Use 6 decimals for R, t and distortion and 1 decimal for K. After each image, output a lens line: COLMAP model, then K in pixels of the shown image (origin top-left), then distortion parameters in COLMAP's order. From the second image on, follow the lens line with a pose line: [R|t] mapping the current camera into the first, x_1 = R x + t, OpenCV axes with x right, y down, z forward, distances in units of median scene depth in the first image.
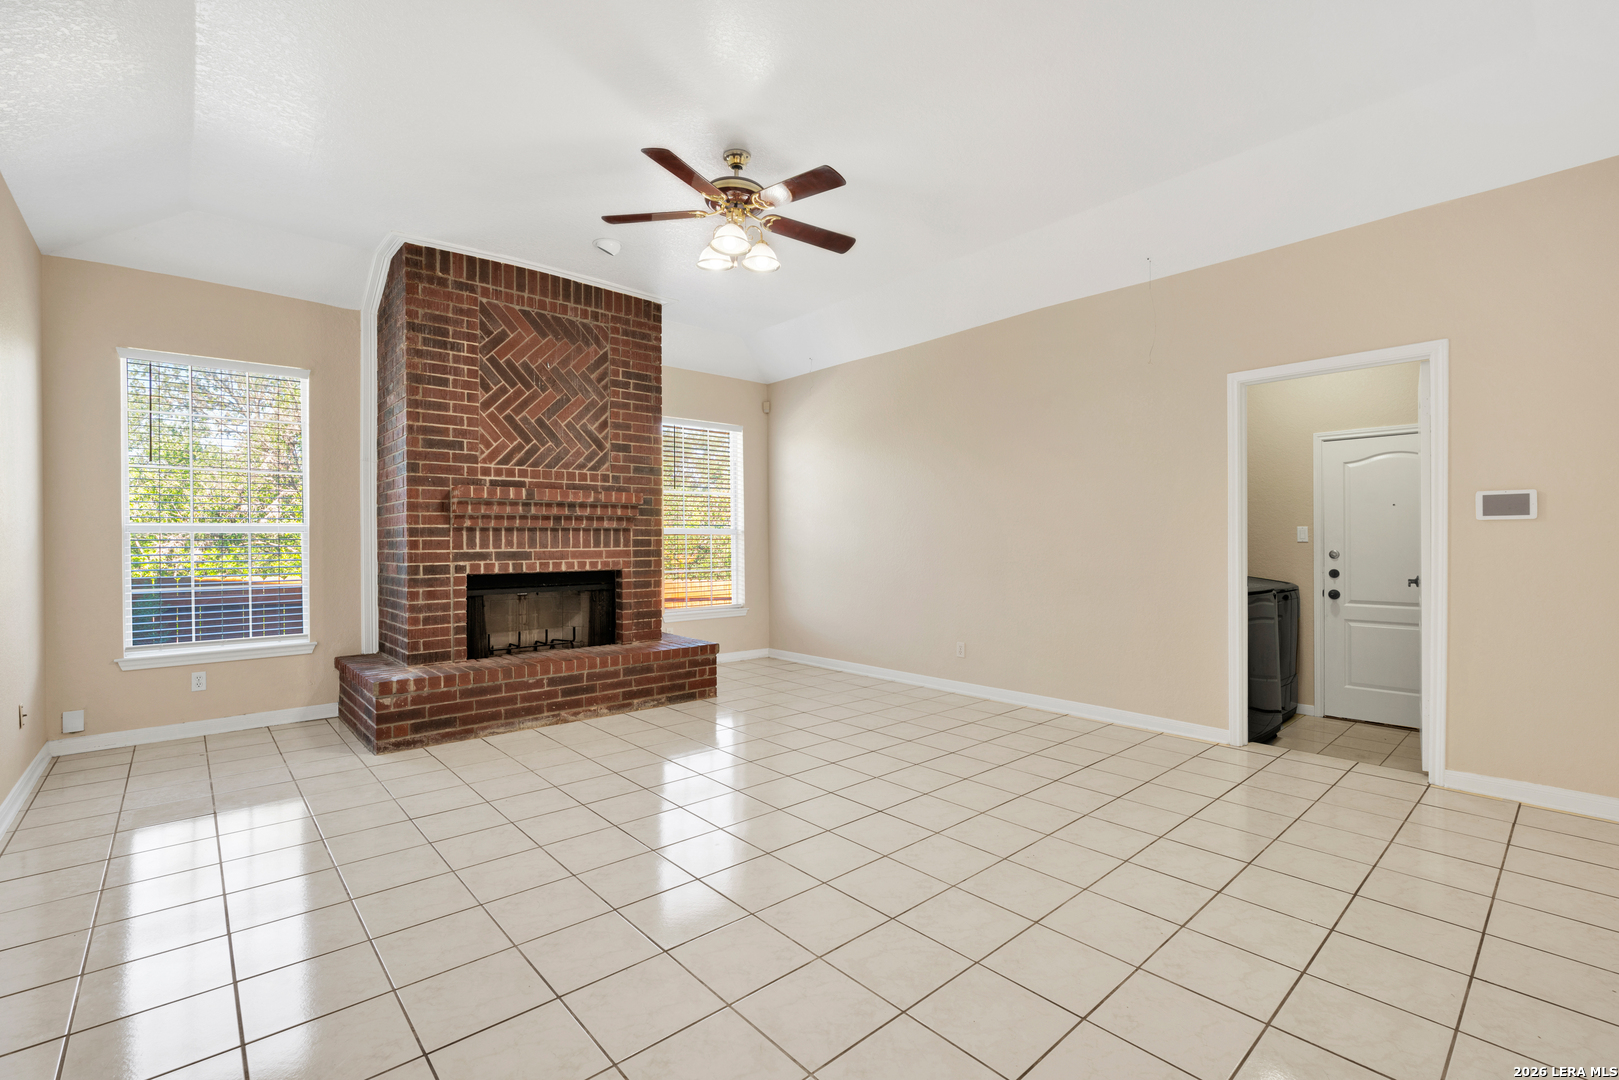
lens RADIAL K [[705.7, 0, 814.2], [0, 705.7, 542.8], [0, 0, 1]] dist [-0.008709, 0.000407]
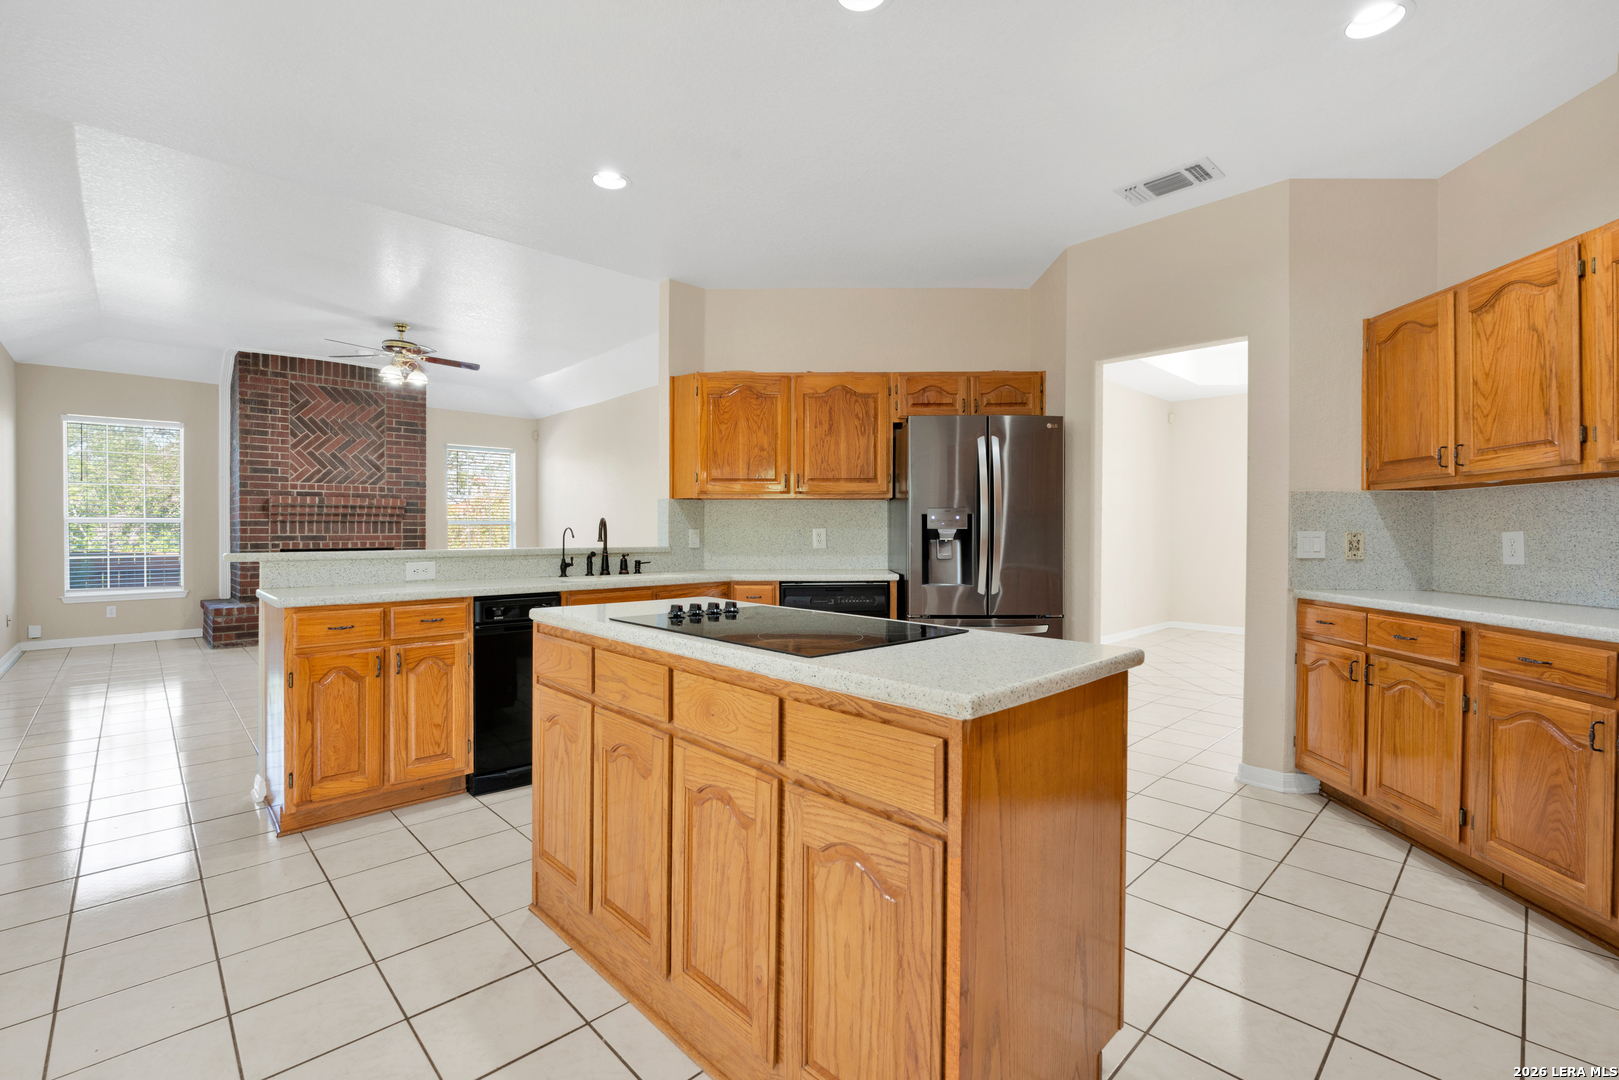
lens RADIAL K [[705.7, 0, 812.7], [0, 705.7, 534.1], [0, 0, 1]] dist [-0.008709, 0.000407]
pose [[0.999241, 0.003988, 0.038755, 0.672786], [-0.004050, 0.999991, 0.001513, 0.002036], [-0.038748, -0.001668, 0.999248, -0.676274]]
